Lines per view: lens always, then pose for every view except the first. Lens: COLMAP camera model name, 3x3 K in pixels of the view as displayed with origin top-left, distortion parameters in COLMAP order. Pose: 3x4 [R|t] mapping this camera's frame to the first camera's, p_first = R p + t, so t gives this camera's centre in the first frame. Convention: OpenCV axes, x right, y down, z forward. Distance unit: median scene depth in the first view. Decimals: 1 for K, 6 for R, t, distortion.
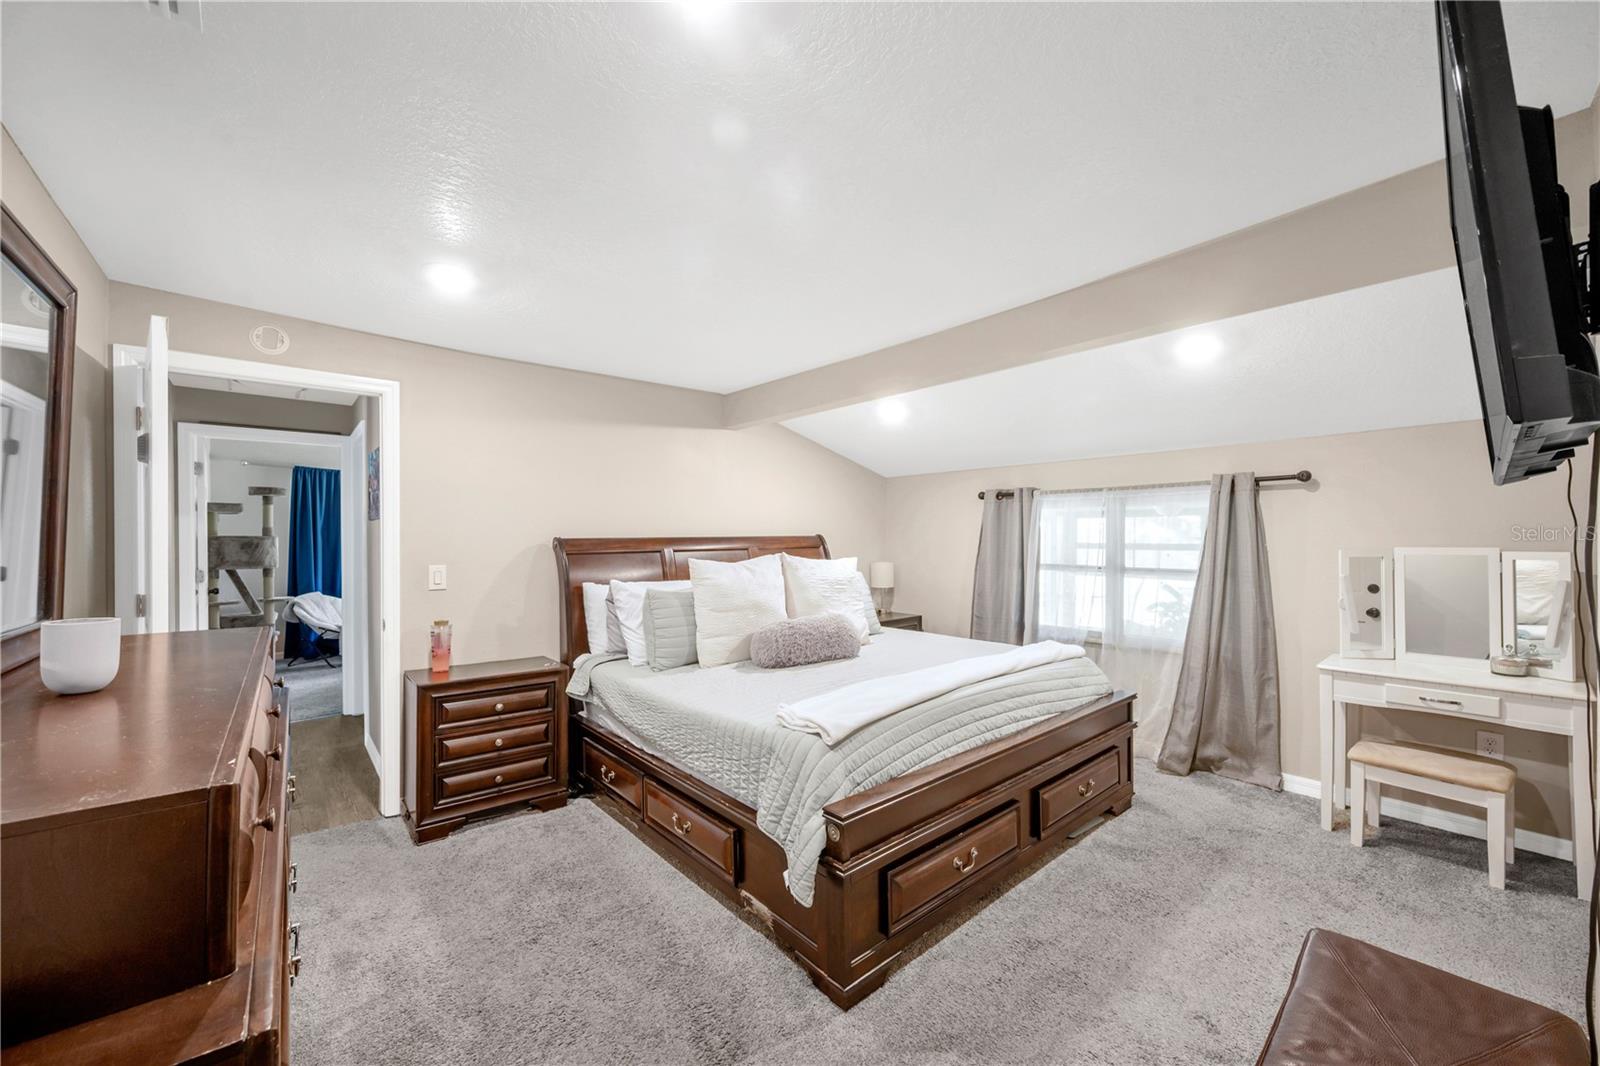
lens RADIAL K [[623.4, 0, 803.9], [0, 623.4, 533.8], [0, 0, 1]] dist [-0.001443, -0.000076]
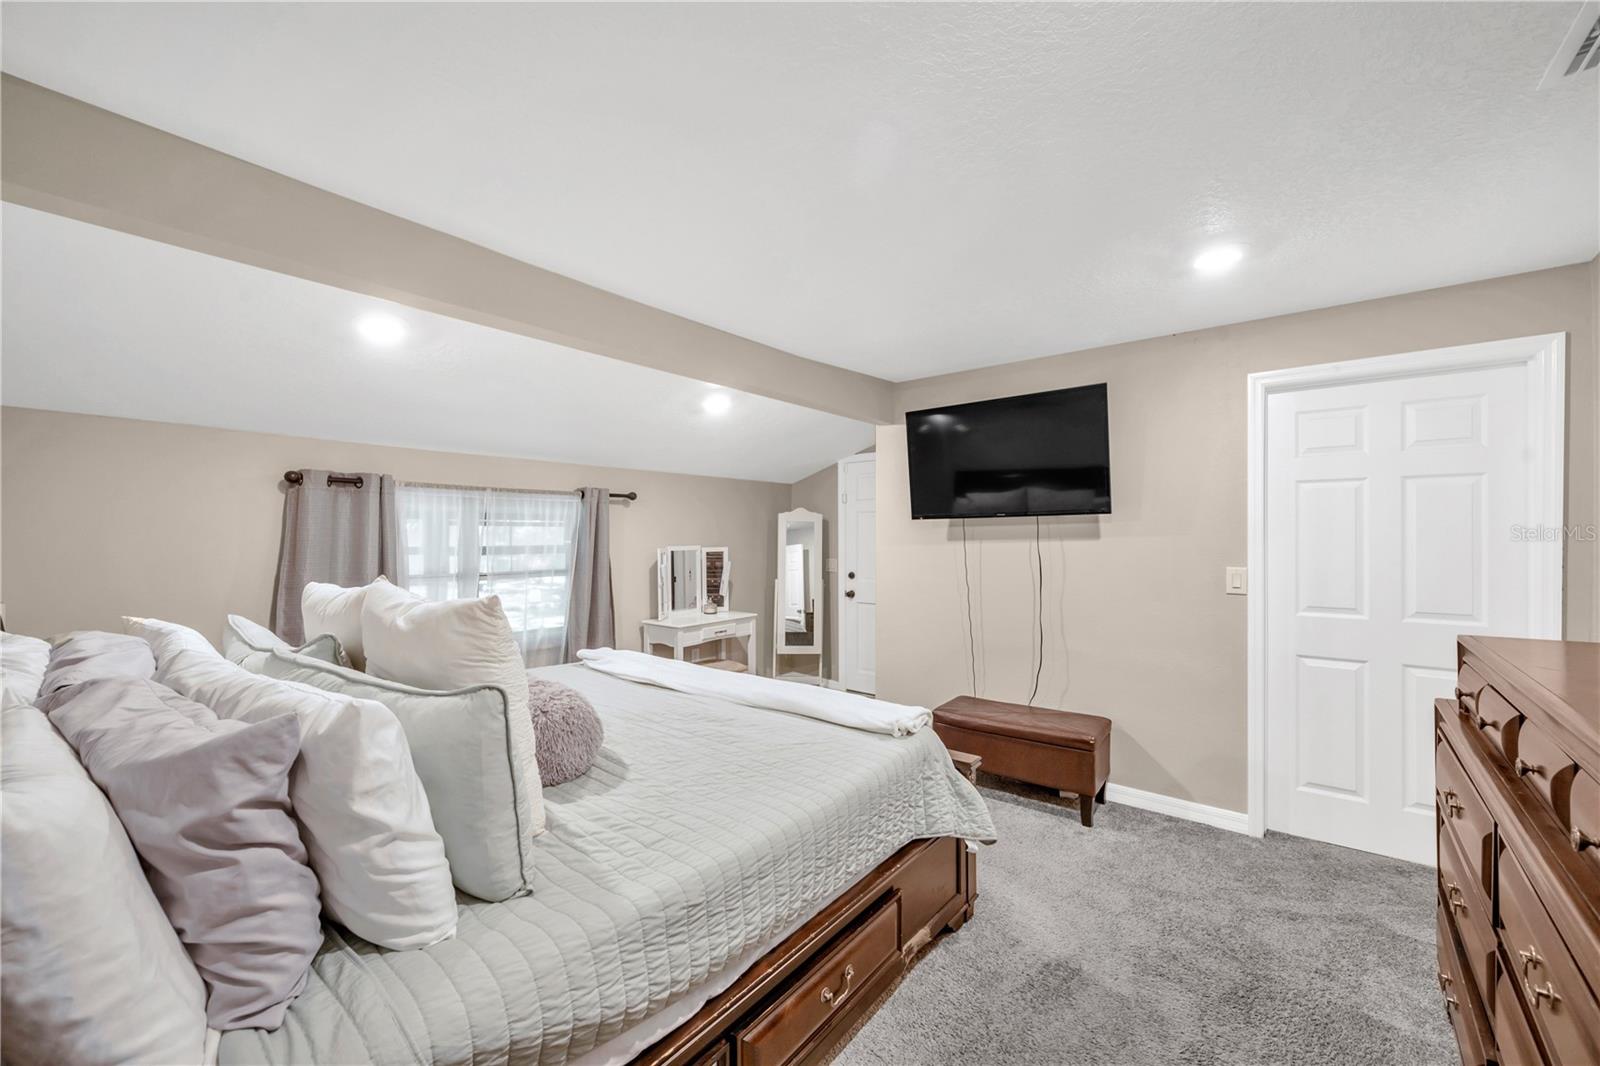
lens RADIAL K [[623.4, 0, 803.9], [0, 623.4, 533.8], [0, 0, 1]] dist [-0.001443, -0.000076]
pose [[-0.173187, 0.005856, 0.984872, -0.571989], [-0.001235, 0.999980, -0.006163, -0.000060], [-0.984888, -0.002284, -0.173176, 0.790101]]
